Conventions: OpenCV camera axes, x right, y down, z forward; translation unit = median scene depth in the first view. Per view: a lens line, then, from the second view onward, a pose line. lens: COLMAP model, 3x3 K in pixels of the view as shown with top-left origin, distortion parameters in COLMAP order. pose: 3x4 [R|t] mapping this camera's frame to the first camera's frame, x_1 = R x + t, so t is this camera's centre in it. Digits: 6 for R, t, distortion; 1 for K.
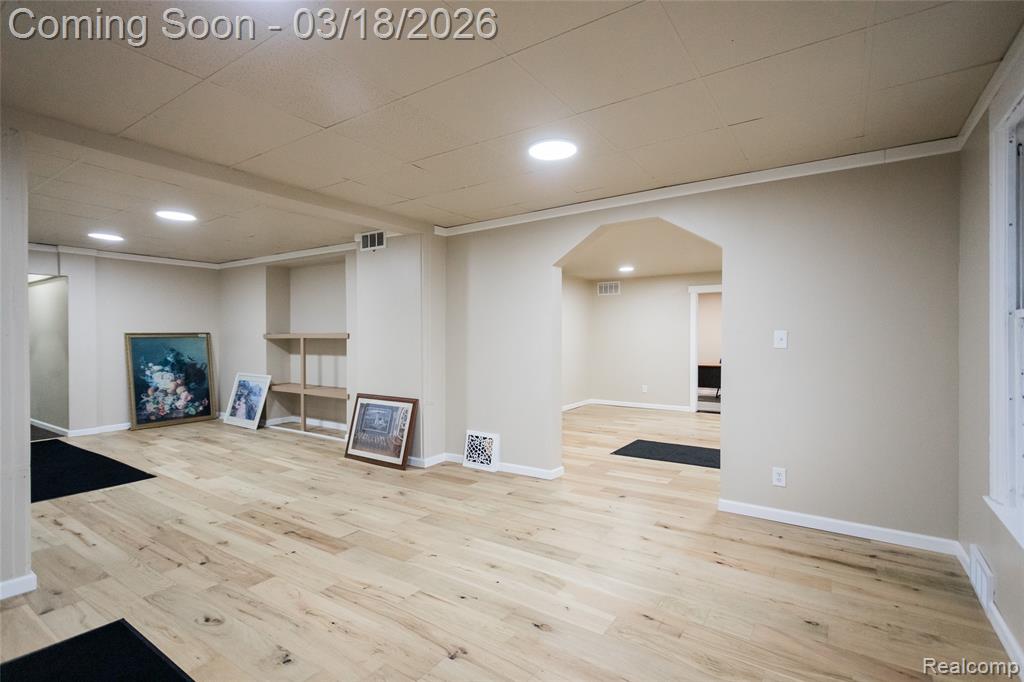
lens RADIAL K [[476.4, 0, 518.3], [0, 476.4, 337.3], [0, 0, 1]] dist [-0.000760, -0.000445]
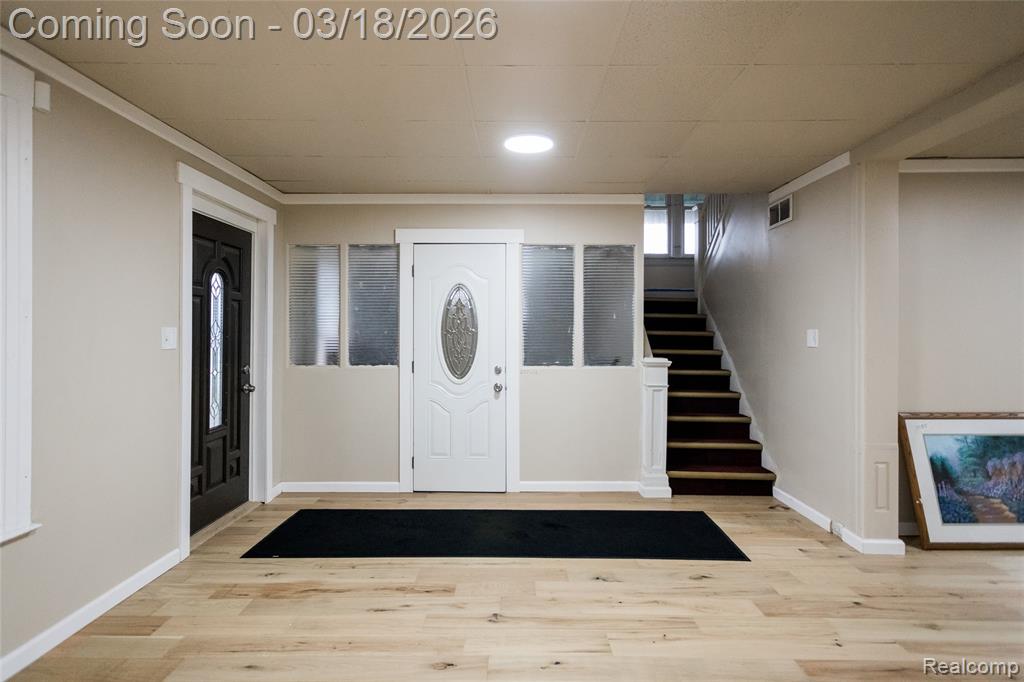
lens RADIAL K [[575.2, 0, 512.0], [0, 575.2, 341.0], [0, 0, 1]] dist [0.003492, 0.001039]
pose [[-0.843836, 0.006883, -0.536556, 0.389001], [0.002047, 0.999952, 0.009608, 0.001467], [0.536597, 0.007010, -0.843810, 1.507287]]
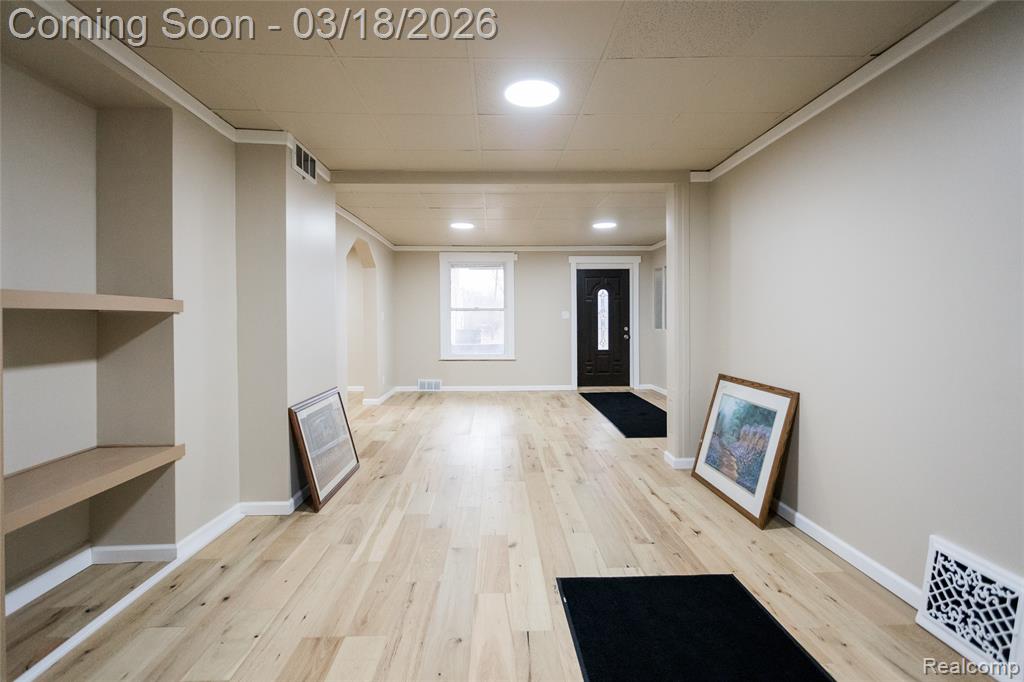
lens RADIAL K [[496.0, 0, 505.5], [0, 496.0, 316.4], [0, 0, 1]] dist [-0.000073, 0.000843]
pose [[-0.573627, 0.005315, 0.819099, -1.859480], [0.004400, 0.999985, -0.003407, 0.022180], [-0.819105, 0.001649, -0.573642, 2.153309]]
